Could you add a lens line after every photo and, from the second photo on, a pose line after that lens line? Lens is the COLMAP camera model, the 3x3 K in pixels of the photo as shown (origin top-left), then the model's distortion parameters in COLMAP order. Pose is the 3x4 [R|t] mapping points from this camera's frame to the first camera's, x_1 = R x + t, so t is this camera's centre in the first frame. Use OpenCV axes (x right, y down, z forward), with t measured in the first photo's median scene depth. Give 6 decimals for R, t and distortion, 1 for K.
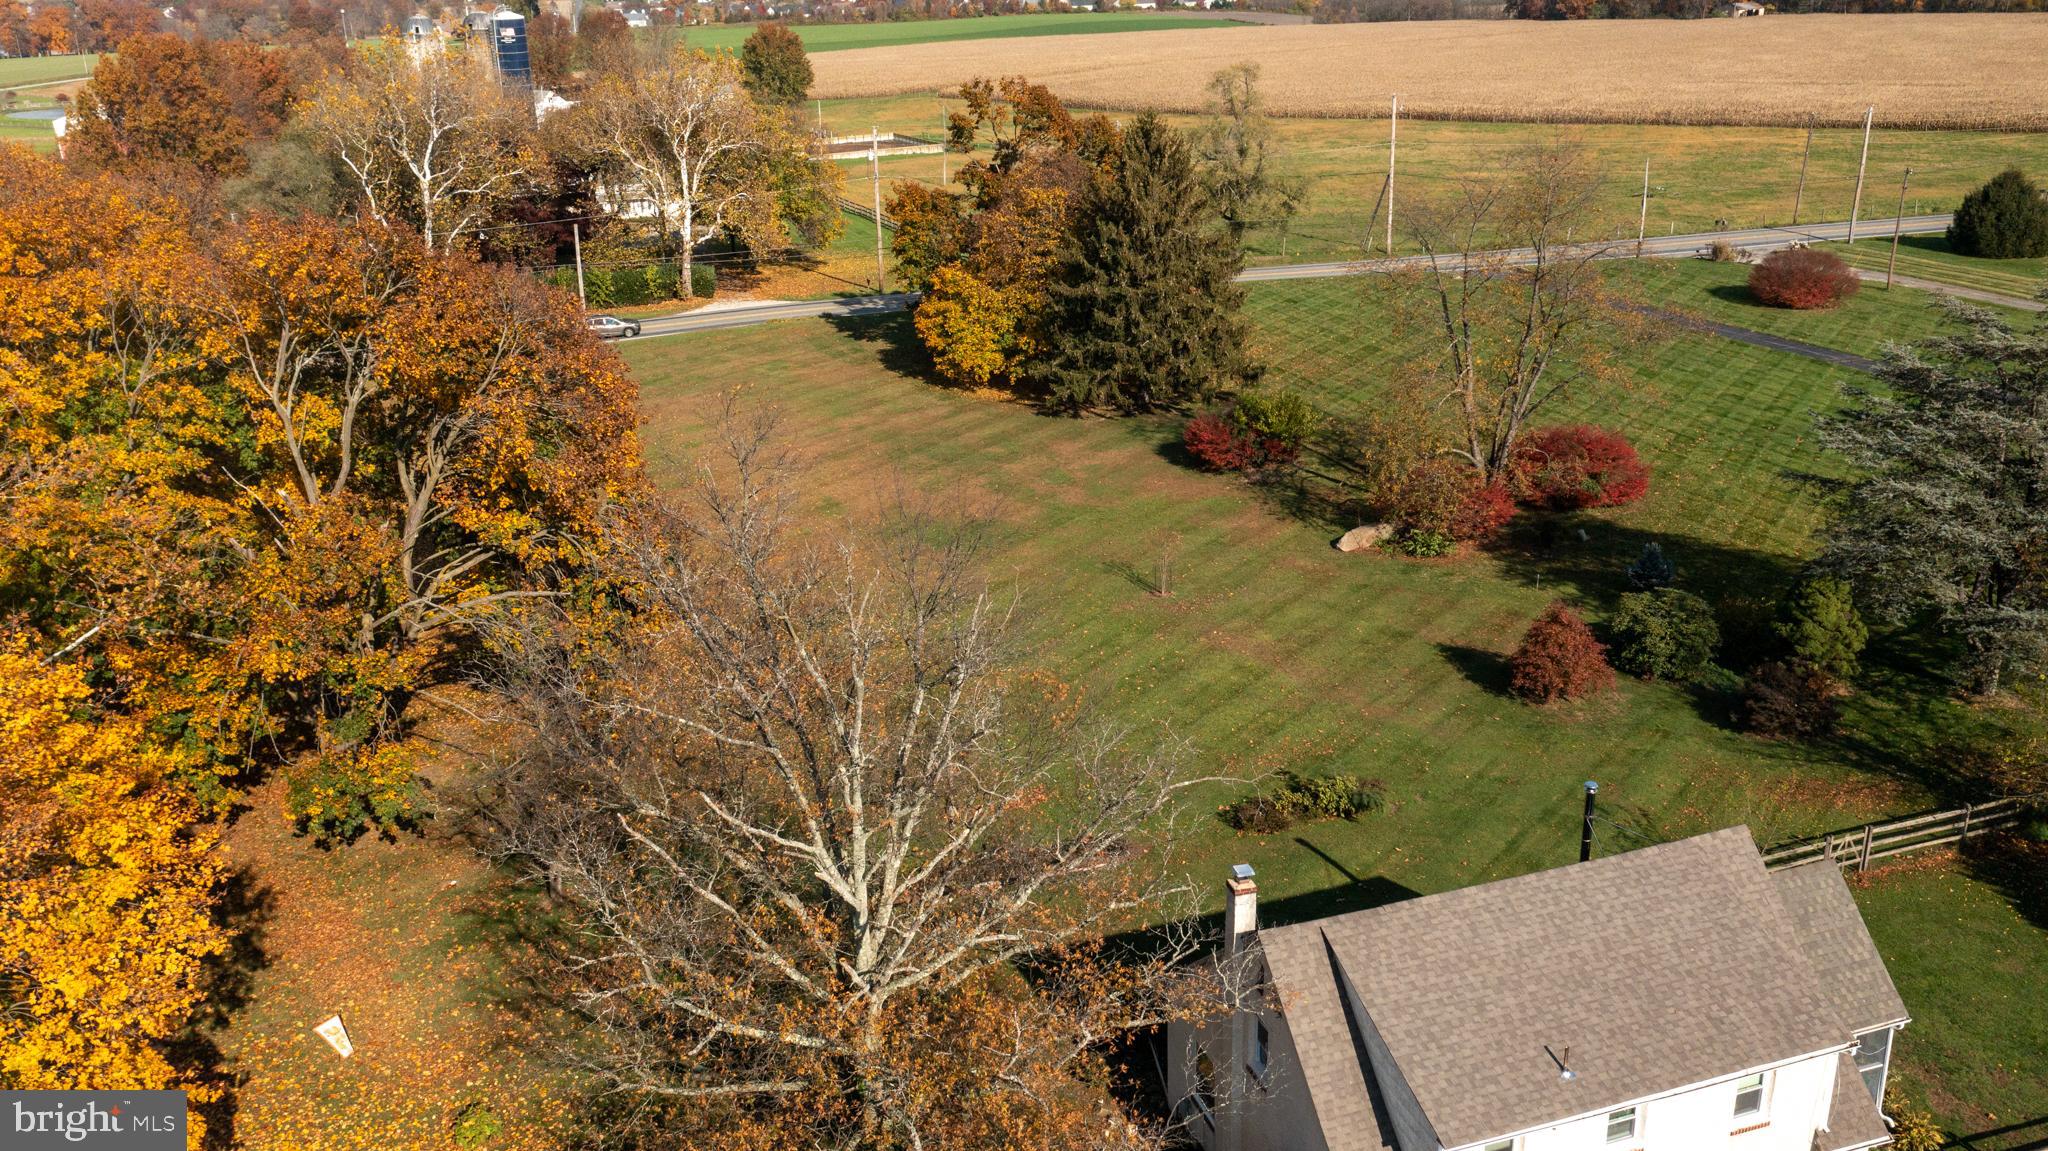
lens RADIAL K [[1537.7, 0, 1137.5], [0, 1537.7, 574.1], [0, 0, 1]] dist [0.027100, -0.049527]
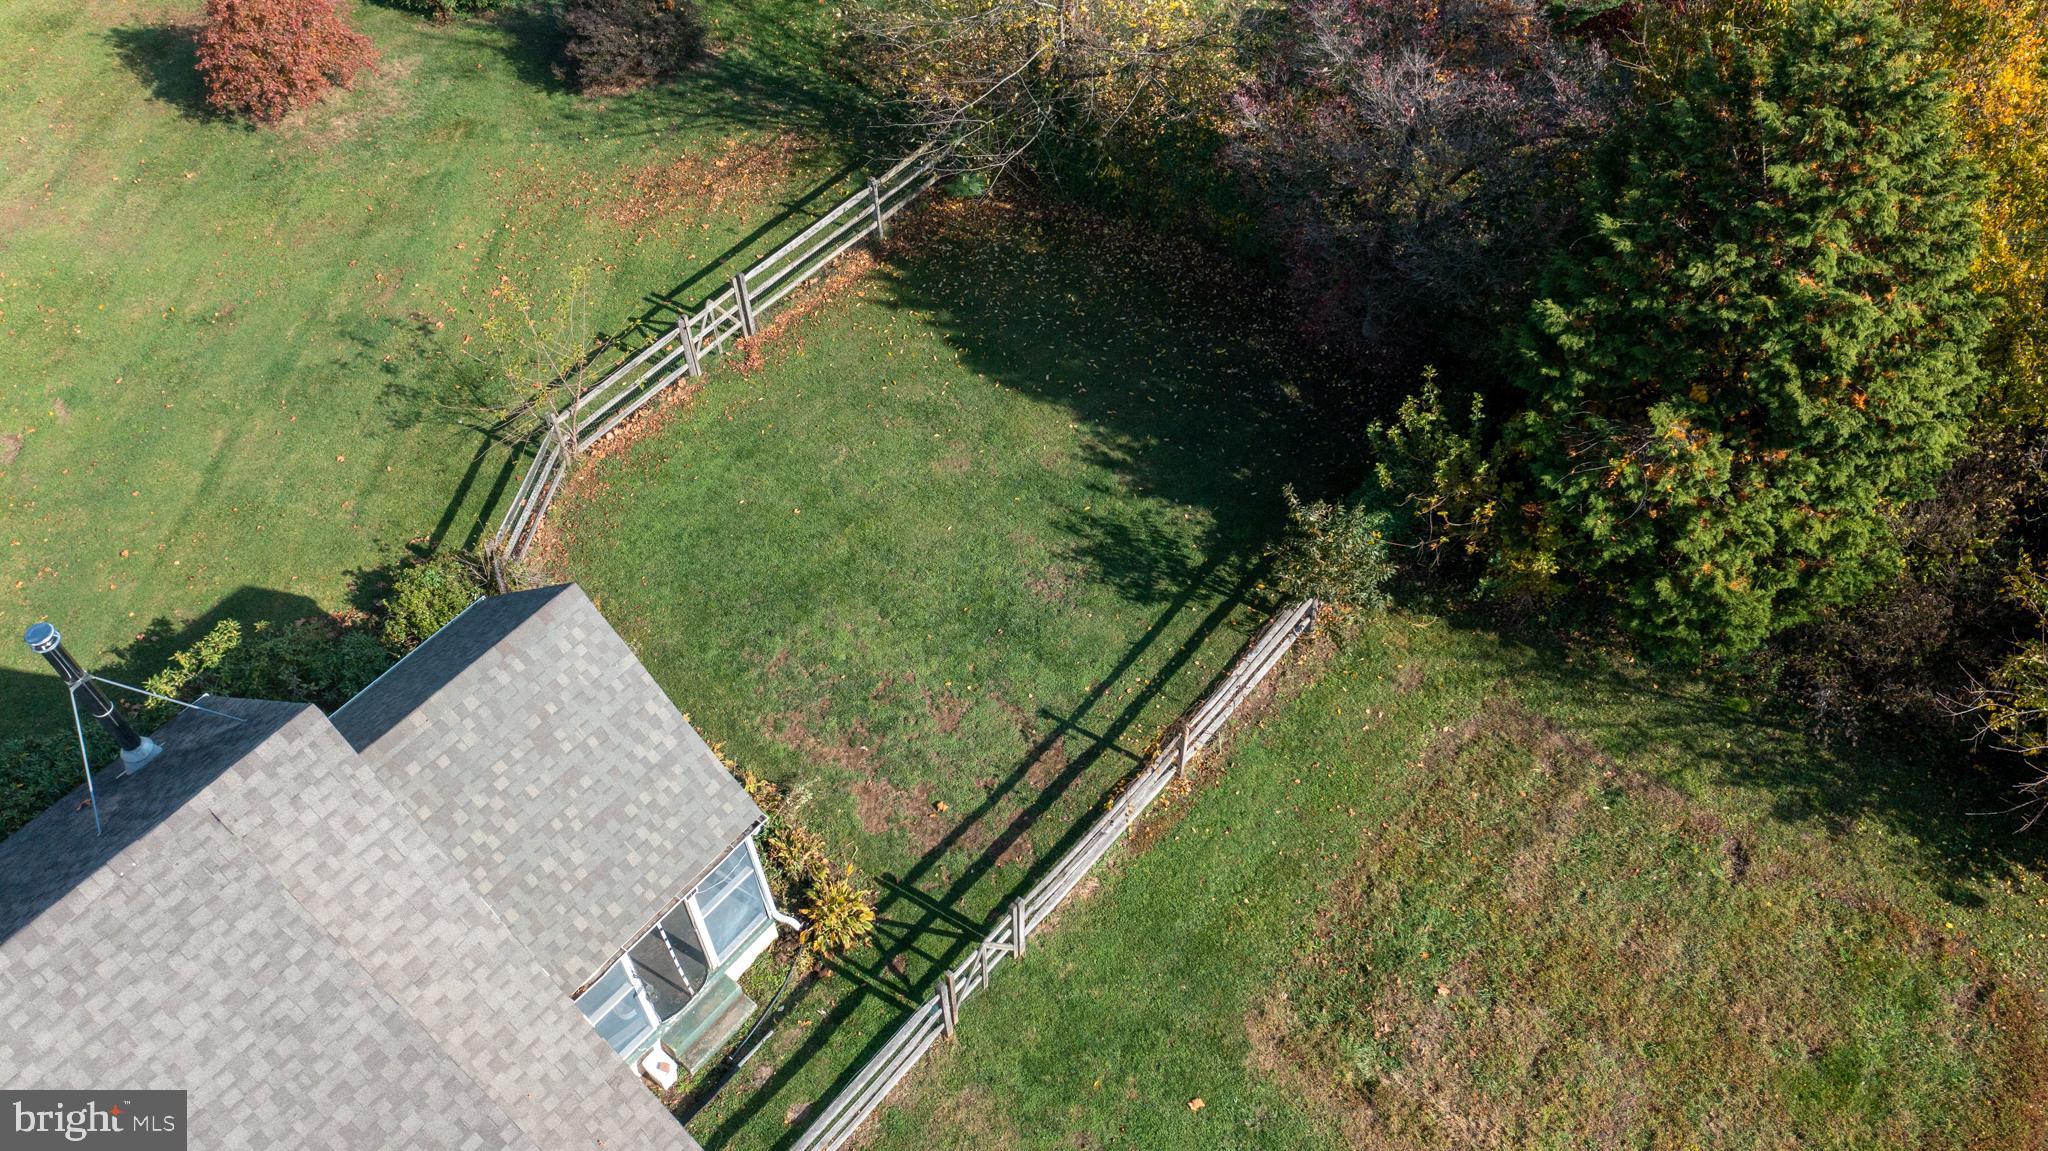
lens RADIAL K [[1621.8, 0, 1026.1], [0, 1621.8, 625.2], [0, 0, 1]] dist [-0.003416, -0.001902]
pose [[0.847785, -0.403935, 0.343652, 0.098784], [0.180108, 0.828765, 0.529821, -0.017613], [-0.498820, -0.387280, 0.775367, 0.125293]]
